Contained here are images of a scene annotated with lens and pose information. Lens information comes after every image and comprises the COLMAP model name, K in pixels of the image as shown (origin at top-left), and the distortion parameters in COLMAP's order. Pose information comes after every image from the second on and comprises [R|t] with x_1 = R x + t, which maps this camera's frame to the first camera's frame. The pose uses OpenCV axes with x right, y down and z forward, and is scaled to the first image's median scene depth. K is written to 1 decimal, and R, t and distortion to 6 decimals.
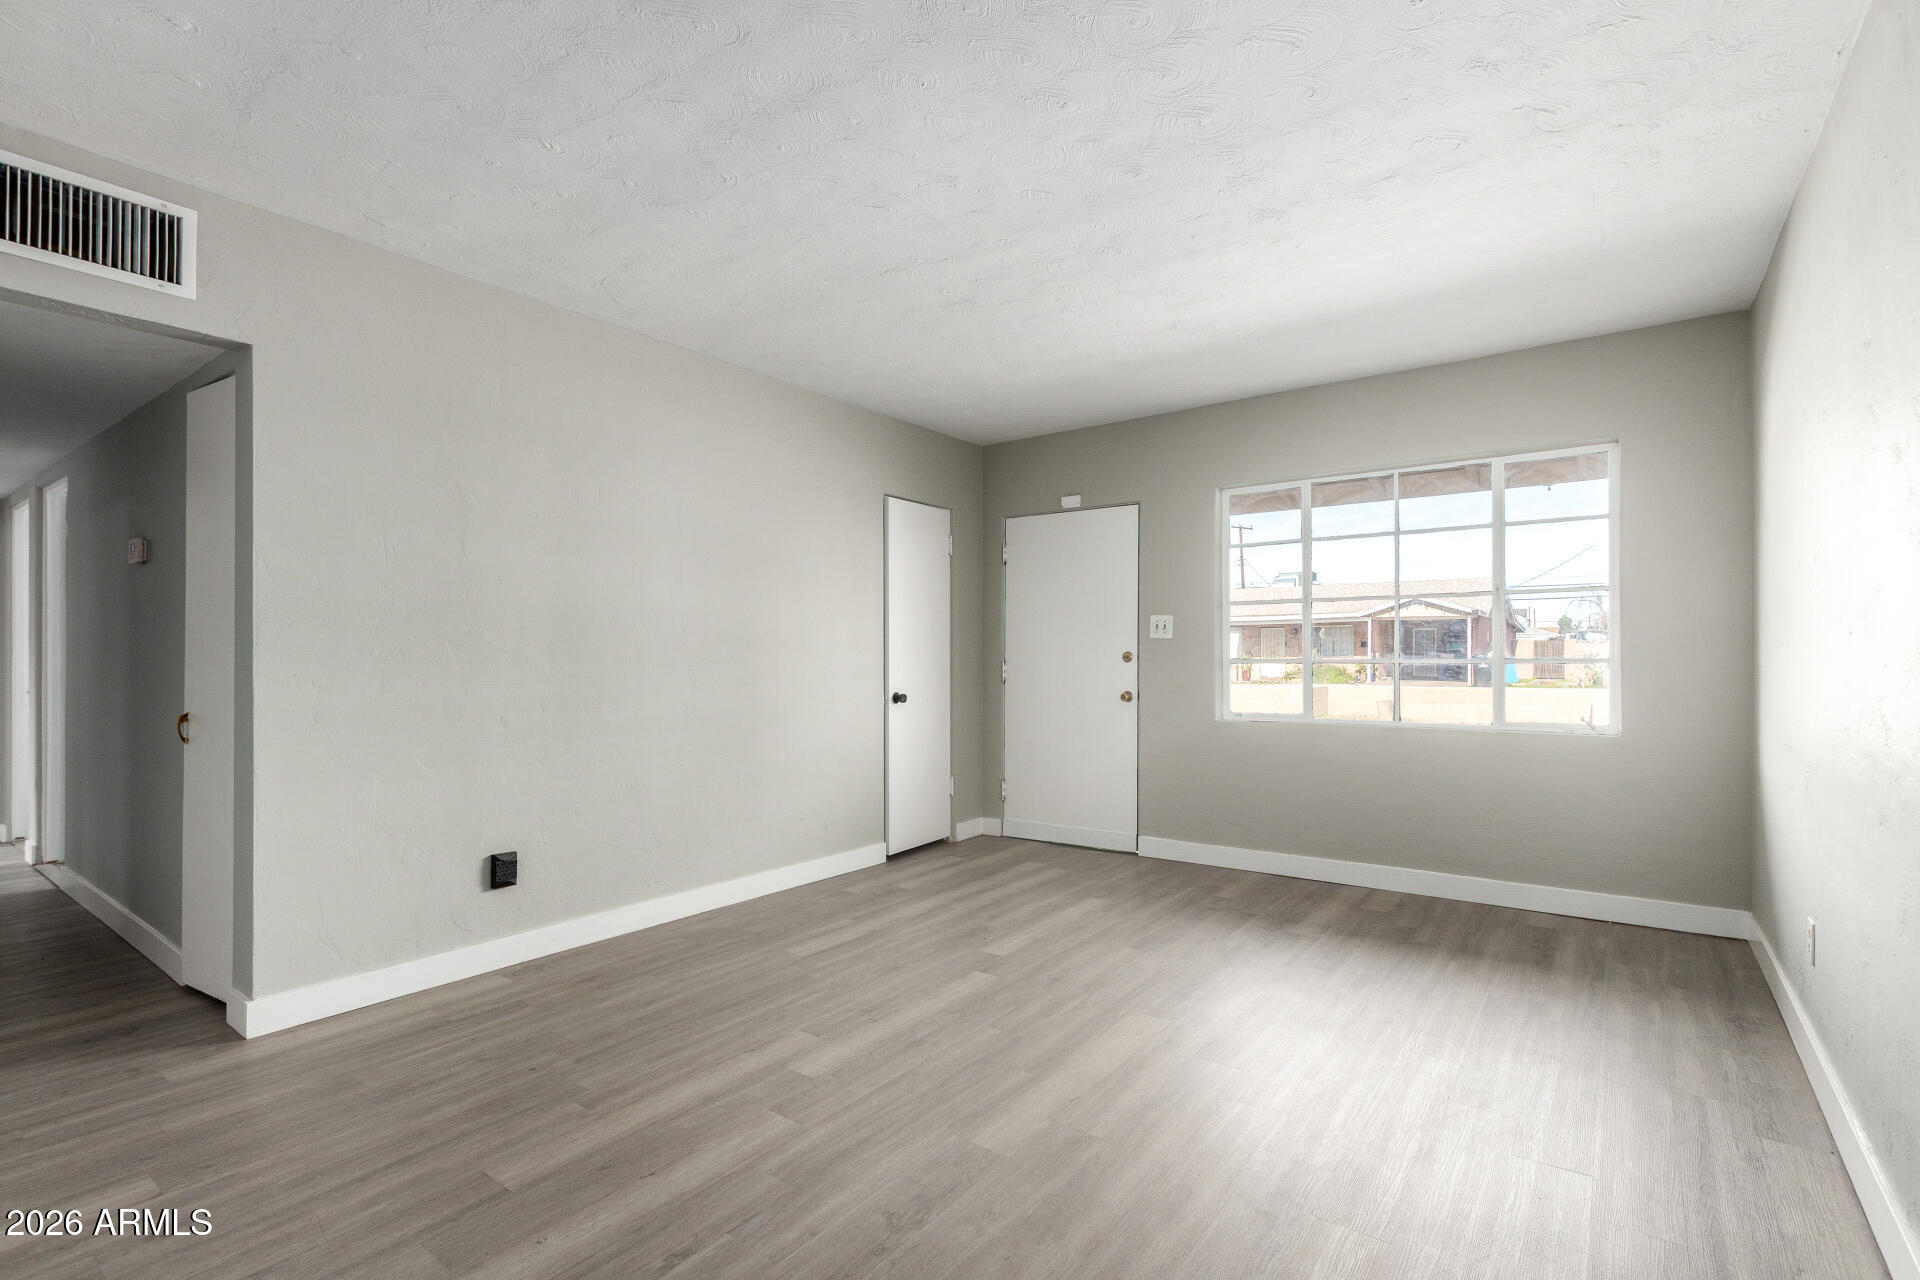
lens RADIAL K [[884.0, 0, 952.3], [0, 884.0, 656.3], [0, 0, 1]] dist [0.008969, -0.004639]
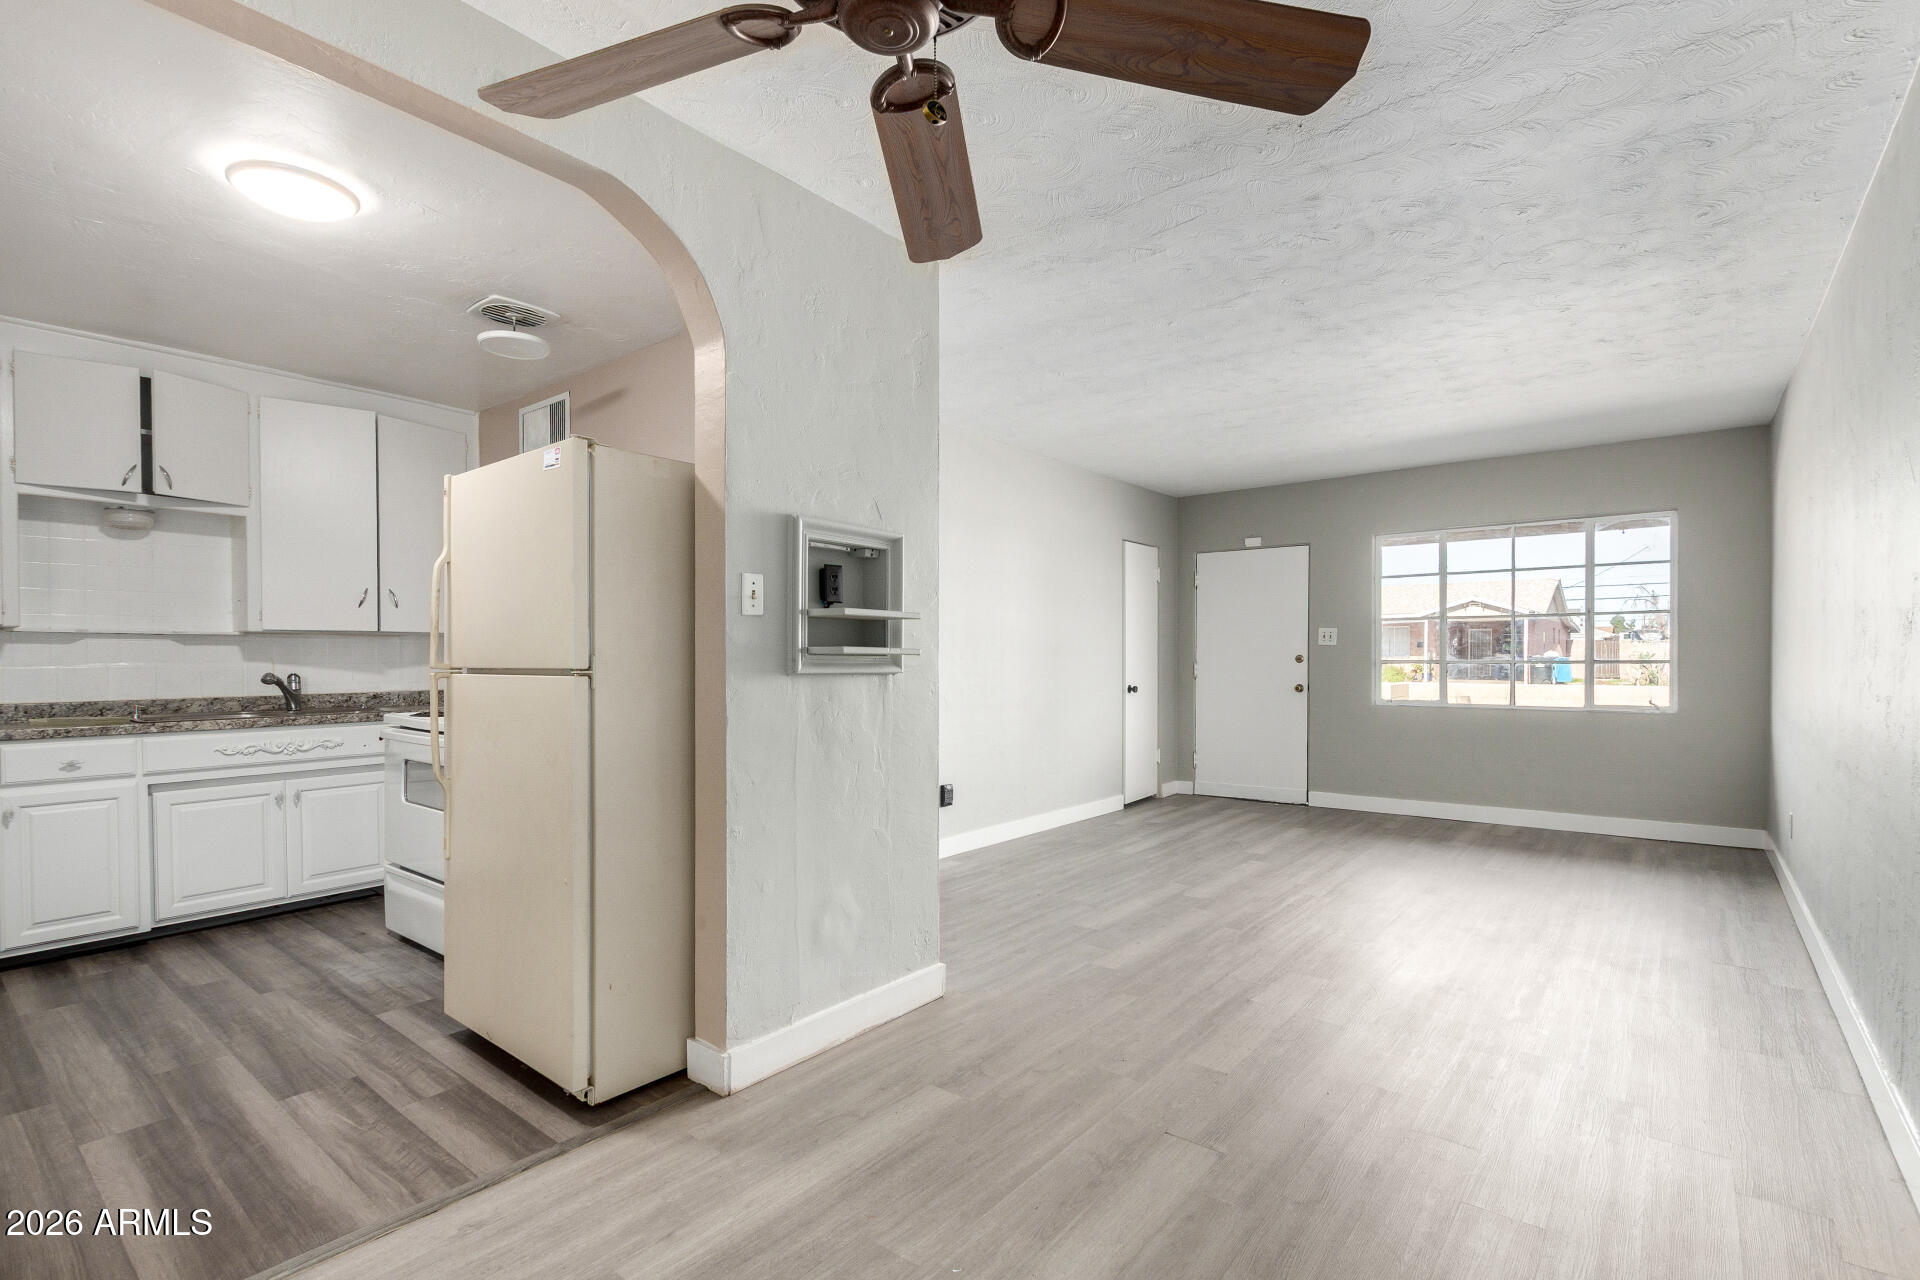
lens RADIAL K [[884.0, 0, 959.5], [0, 884.0, 665.3], [0, 0, 1]] dist [0.008969, -0.004639]
pose [[0.999425, -0.000495, -0.033893, -0.339966], [0.000827, 0.999952, 0.009801, -0.003760], [0.033886, -0.009824, 0.999377, -0.448943]]
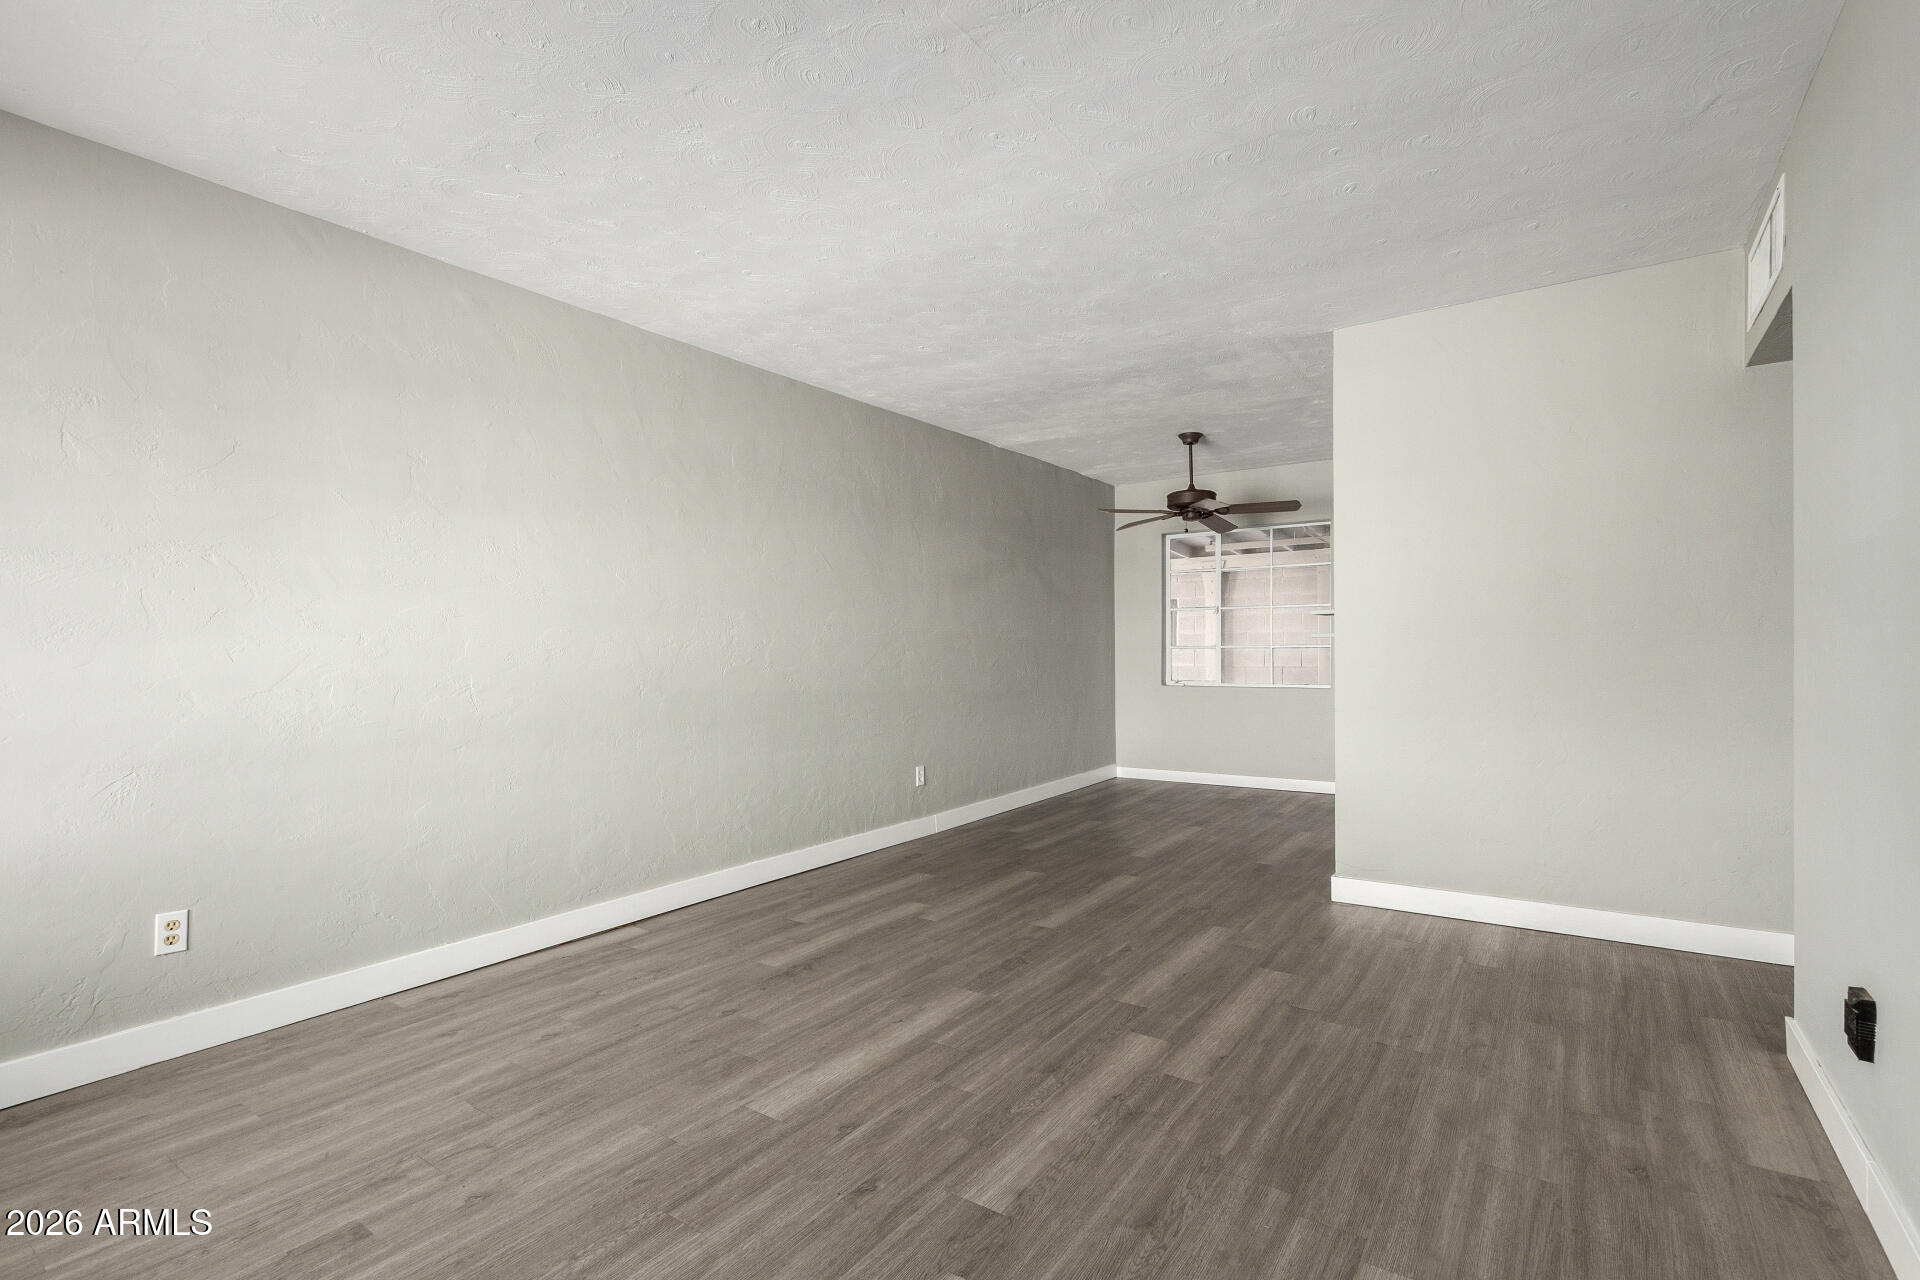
lens RADIAL K [[884.0, 0, 956.7], [0, 884.0, 645.6], [0, 0, 1]] dist [0.008969, -0.004639]
pose [[-0.999125, 0.014830, -0.039117, 0.054365], [0.014946, 0.999885, -0.002659, 0.001313], [0.039073, -0.003241, -0.999231, 1.205828]]
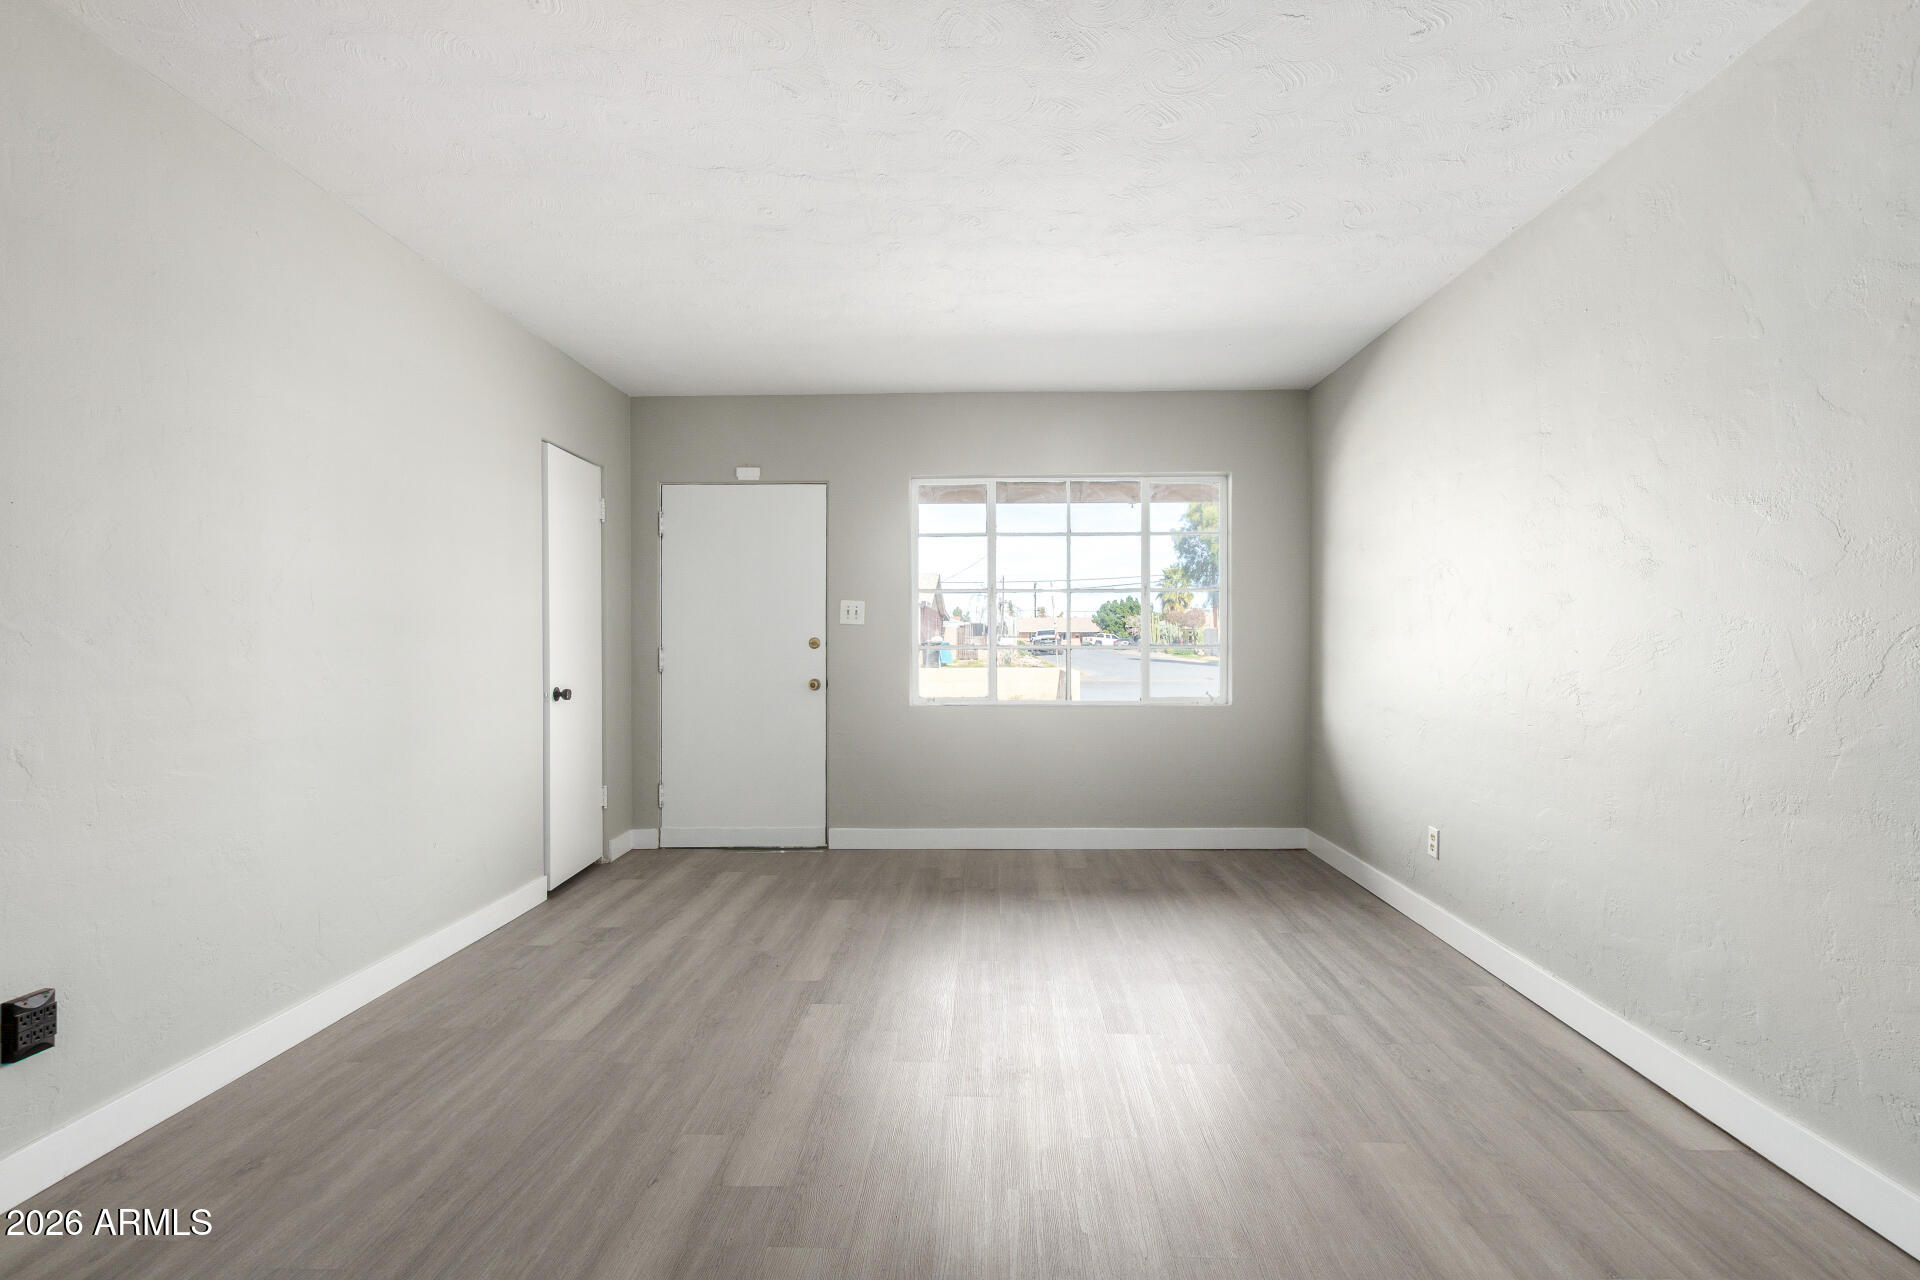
lens RADIAL K [[884.0, 0, 970.1], [0, 884.0, 648.0], [0, 0, 1]] dist [0.008969, -0.004639]
pose [[0.815325, -0.004046, 0.578989, -0.272065], [-0.000735, 0.999968, 0.008022, -0.002153], [-0.579003, -0.006966, 0.815296, 0.155931]]
